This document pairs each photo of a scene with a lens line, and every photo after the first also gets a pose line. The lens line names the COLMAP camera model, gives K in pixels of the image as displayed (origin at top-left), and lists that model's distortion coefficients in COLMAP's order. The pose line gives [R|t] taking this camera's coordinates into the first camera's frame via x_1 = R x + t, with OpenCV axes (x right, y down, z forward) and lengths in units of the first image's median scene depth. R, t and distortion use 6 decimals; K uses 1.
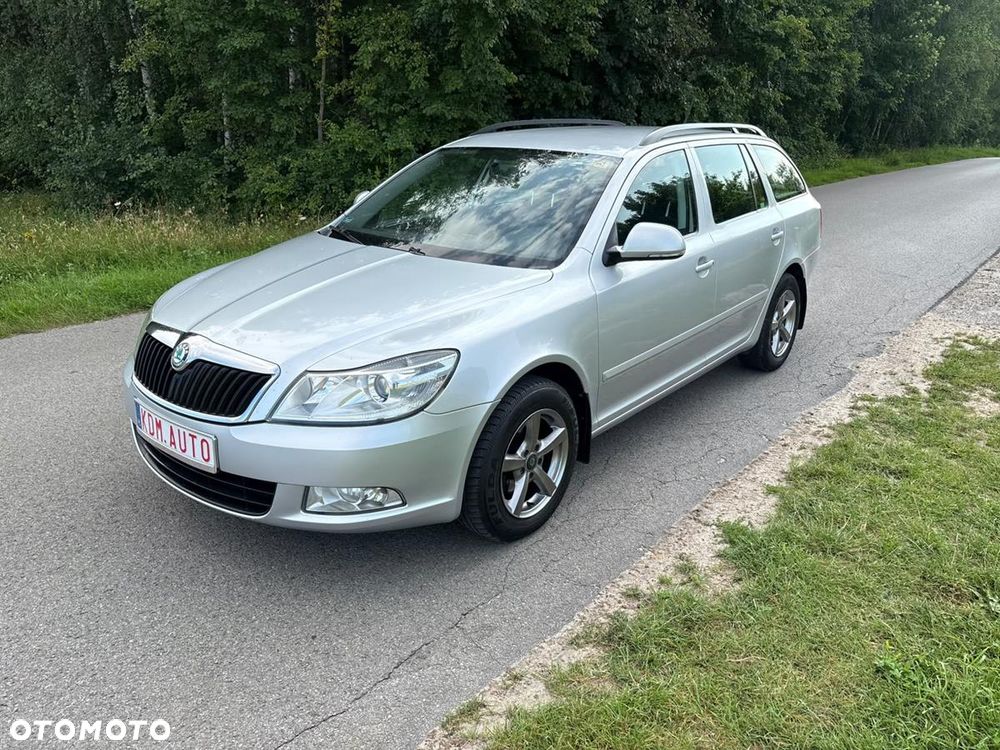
lens RADIAL K [[757.9, 0, 502.6], [0, 757.9, 378.3], [0, 0, 1]] dist [0.038754, -0.030681]
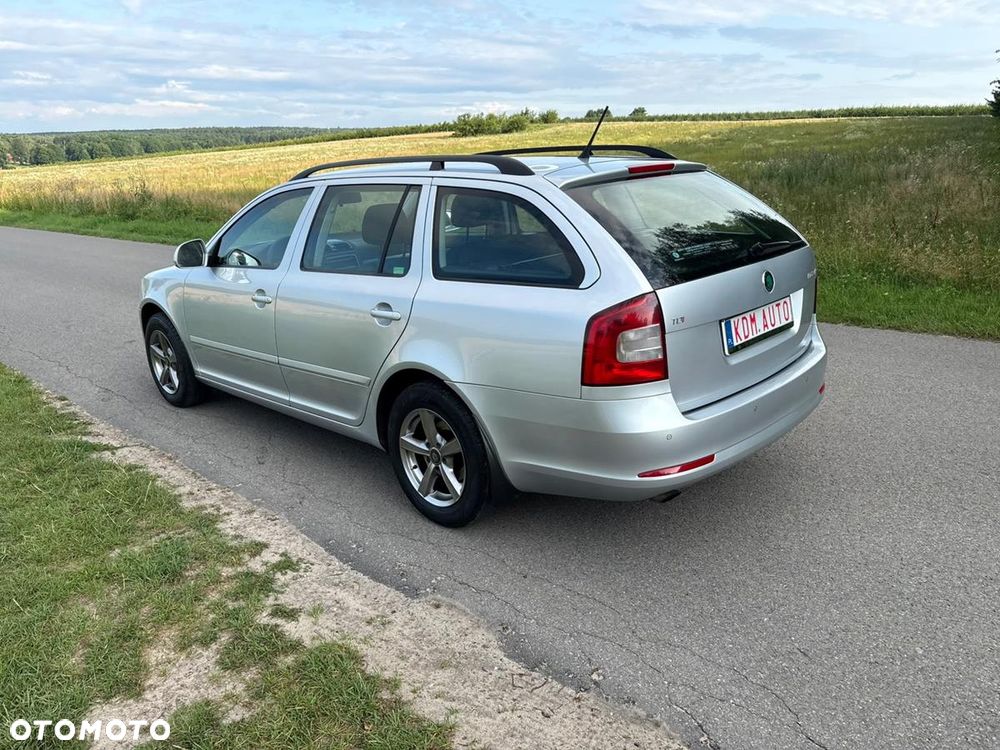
lens RADIAL K [[757.9, 0, 502.3], [0, 757.9, 373.6], [0, 0, 1]] dist [0.038754, -0.030681]
pose [[-0.091392, 0.280335, -0.955542, 1.043586], [-0.280556, 0.913439, 0.294817, -0.375848], [0.955477, 0.295027, -0.004832, 1.122412]]
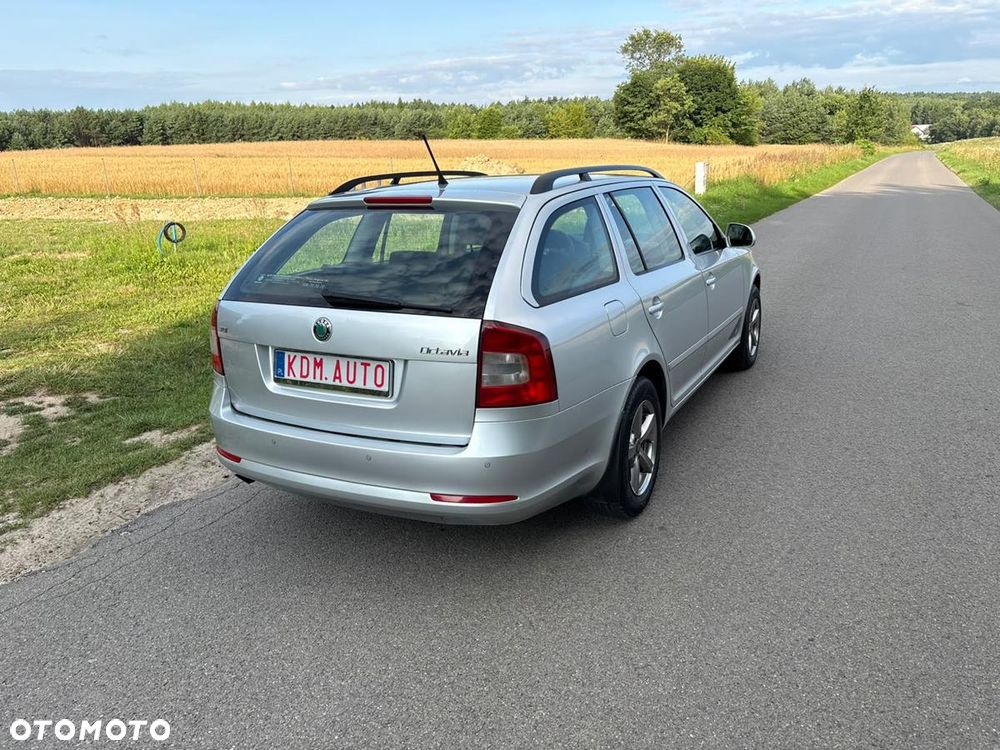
lens RADIAL K [[757.9, 0, 511.9], [0, 757.9, 372.3], [0, 0, 1]] dist [0.038754, -0.030681]
pose [[-0.976256, 0.077439, -0.202308, 0.367901], [-0.051645, 0.823784, 0.564547, -0.642912], [0.210376, 0.561590, -0.800224, 1.845803]]
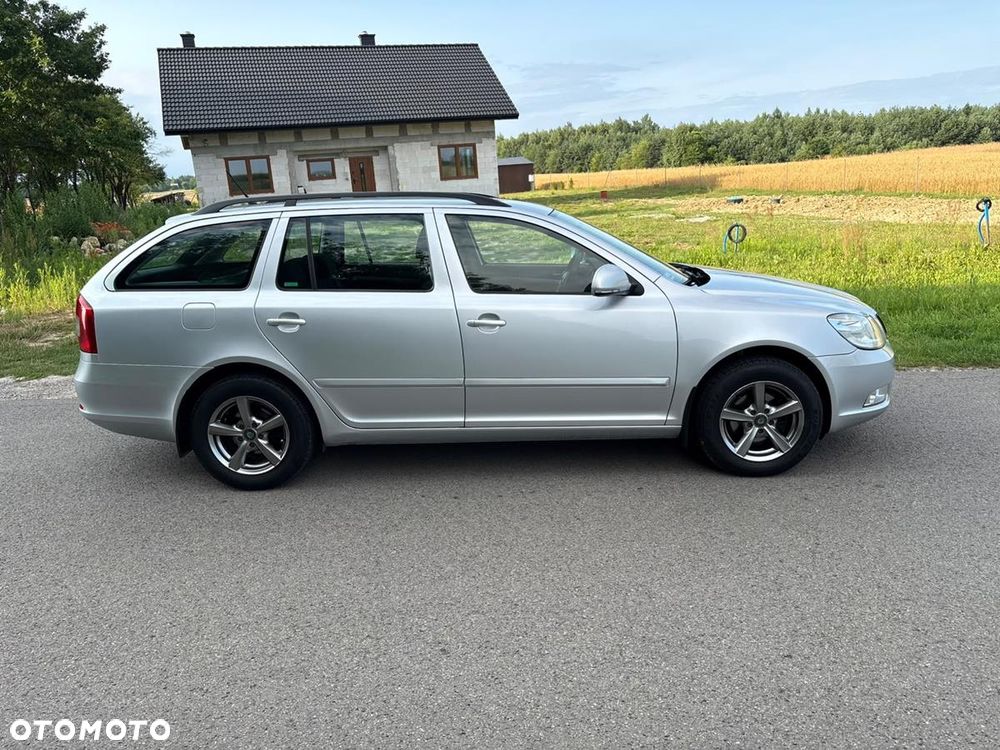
lens RADIAL K [[757.9, 0, 506.1], [0, 757.9, 381.4], [0, 0, 1]] dist [0.038754, -0.030681]
pose [[-0.621736, -0.184129, 0.761276, -0.755396], [0.285304, 0.851951, 0.439069, -0.519362], [-0.729415, 0.490180, -0.477155, 1.486127]]
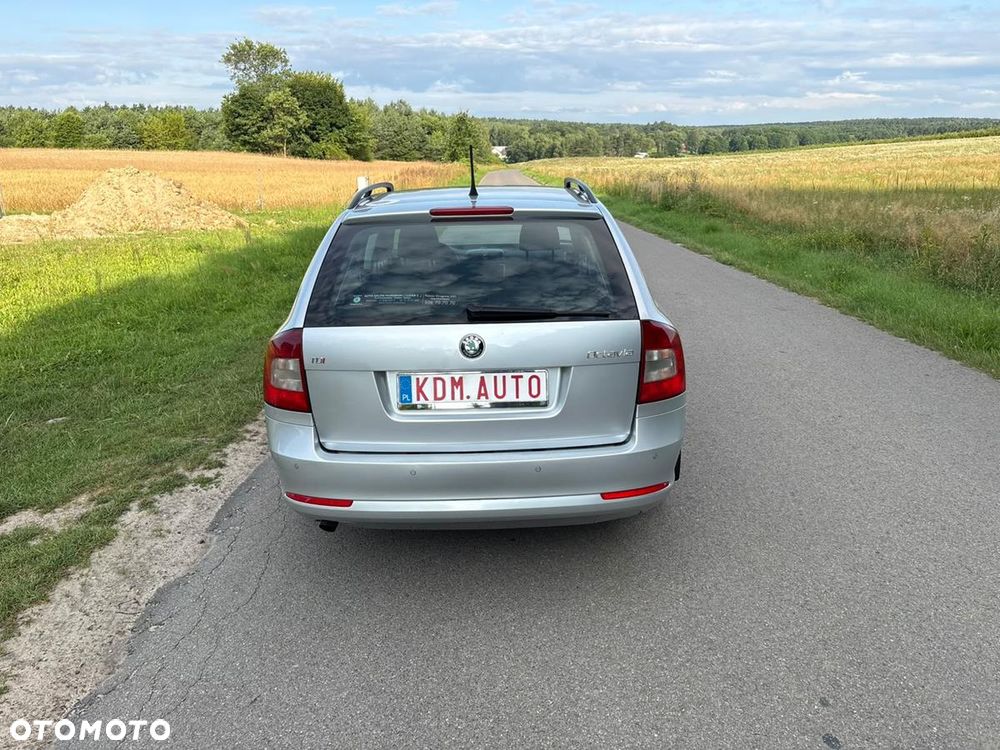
lens RADIAL K [[757.9, 0, 501.5], [0, 757.9, 371.2], [0, 0, 1]] dist [0.038754, -0.030681]
pose [[-0.768640, 0.174842, -0.615323, 0.733493], [-0.198605, 0.849157, 0.489376, -0.593198], [0.608069, 0.498360, -0.617972, 1.691957]]
